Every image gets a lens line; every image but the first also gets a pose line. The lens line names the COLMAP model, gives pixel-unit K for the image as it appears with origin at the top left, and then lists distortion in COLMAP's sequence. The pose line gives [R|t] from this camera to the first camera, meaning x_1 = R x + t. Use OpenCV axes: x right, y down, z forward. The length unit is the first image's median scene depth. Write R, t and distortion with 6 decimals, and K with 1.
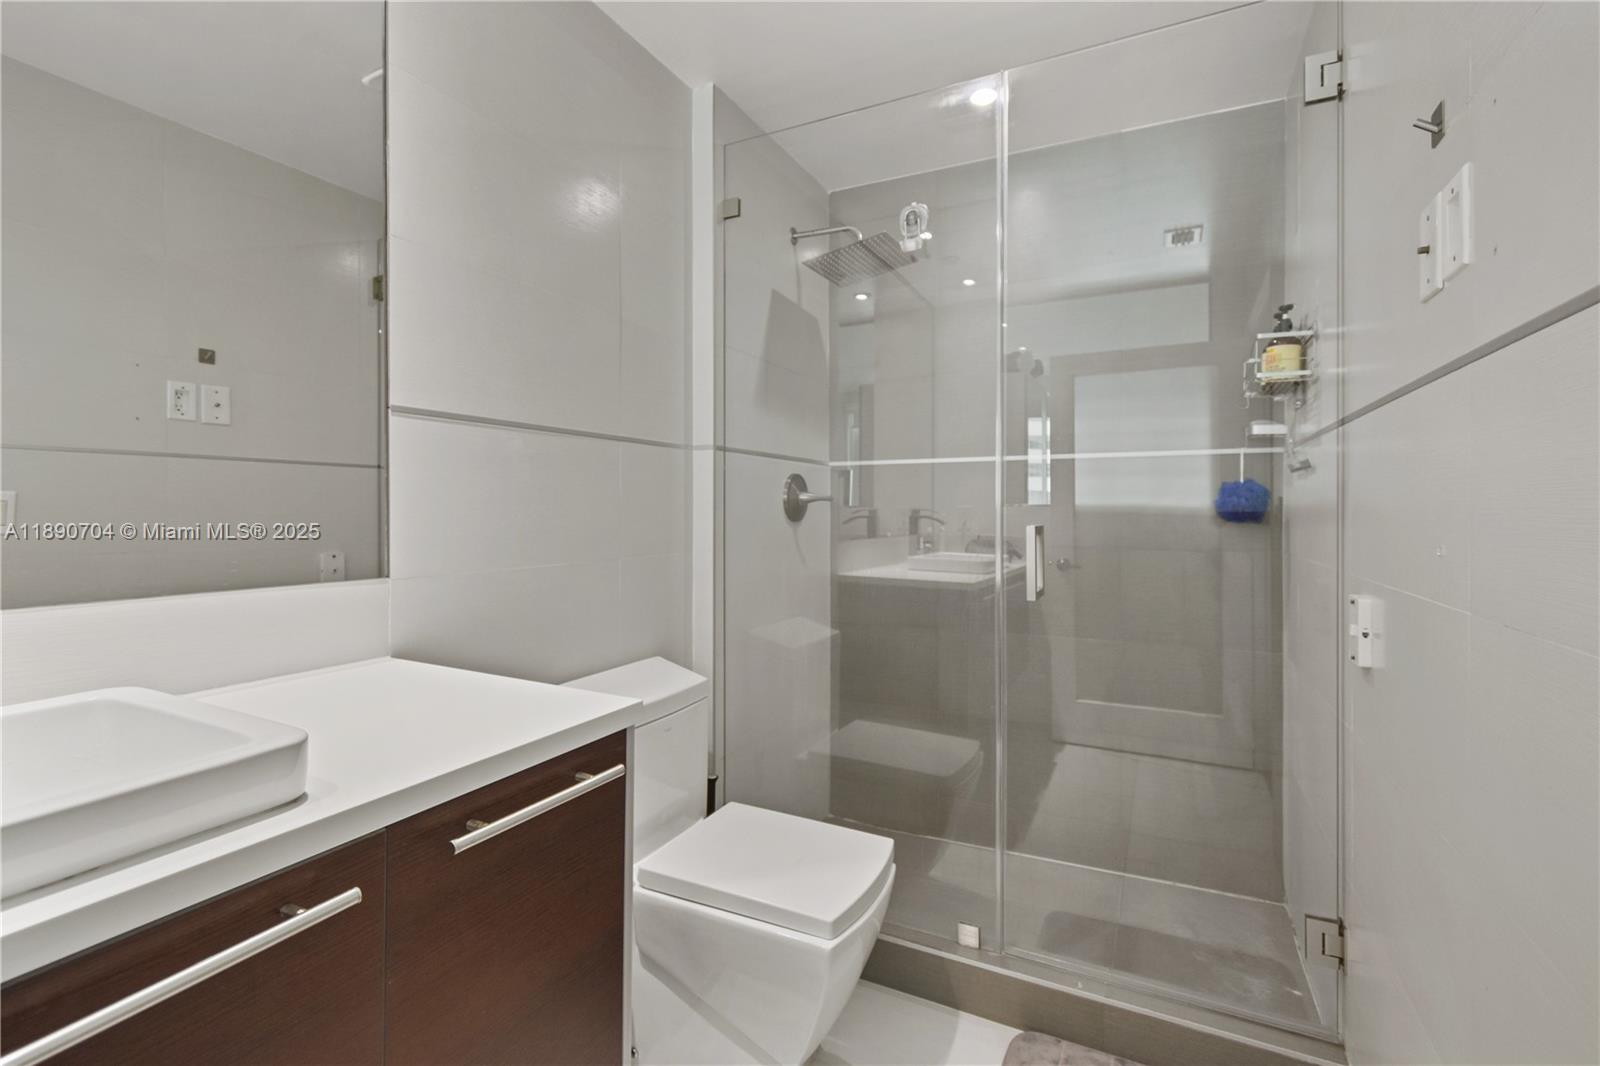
lens RADIAL K [[726.6, 0, 798.0], [0, 726.6, 520.2], [0, 0, 1]] dist [0.000932, -0.000136]
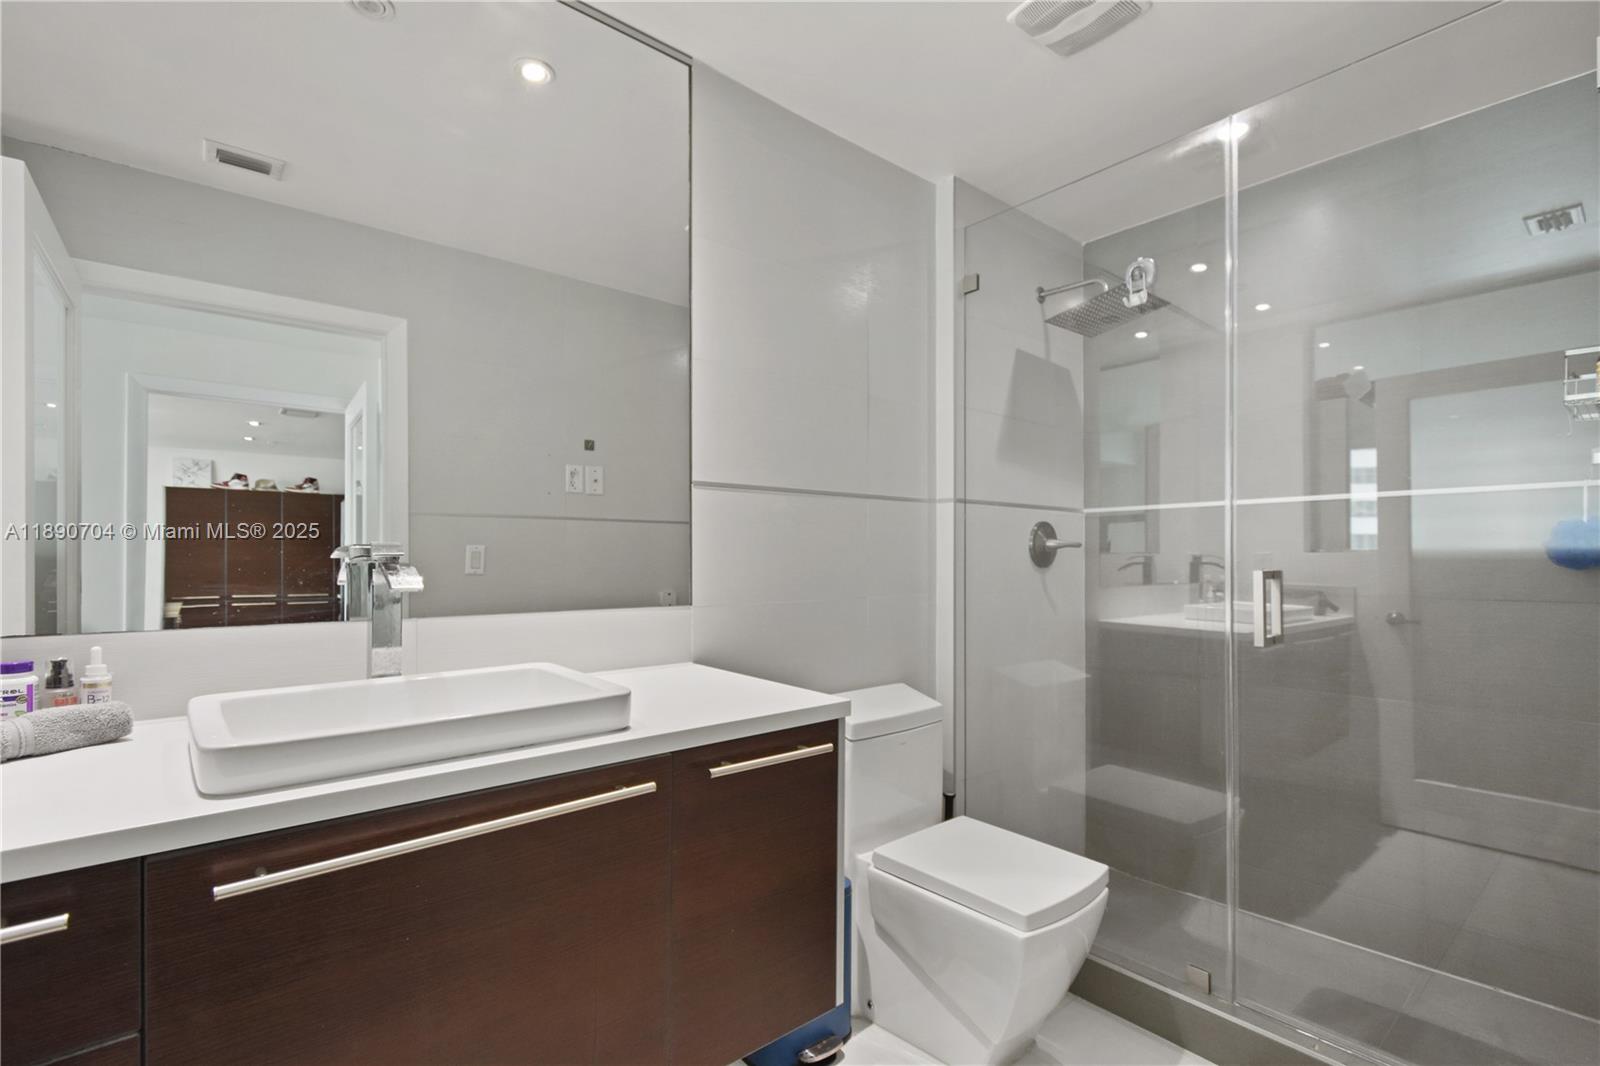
lens RADIAL K [[721.9, 0, 801.7], [0, 721.9, 567.1], [0, 0, 1]] dist [-0.002941, -0.000724]
pose [[0.921068, 0.002319, -0.389395, 0.088513], [-0.002795, 0.999996, -0.000658, 0.003693], [0.389392, 0.001695, 0.921071, -0.099513]]
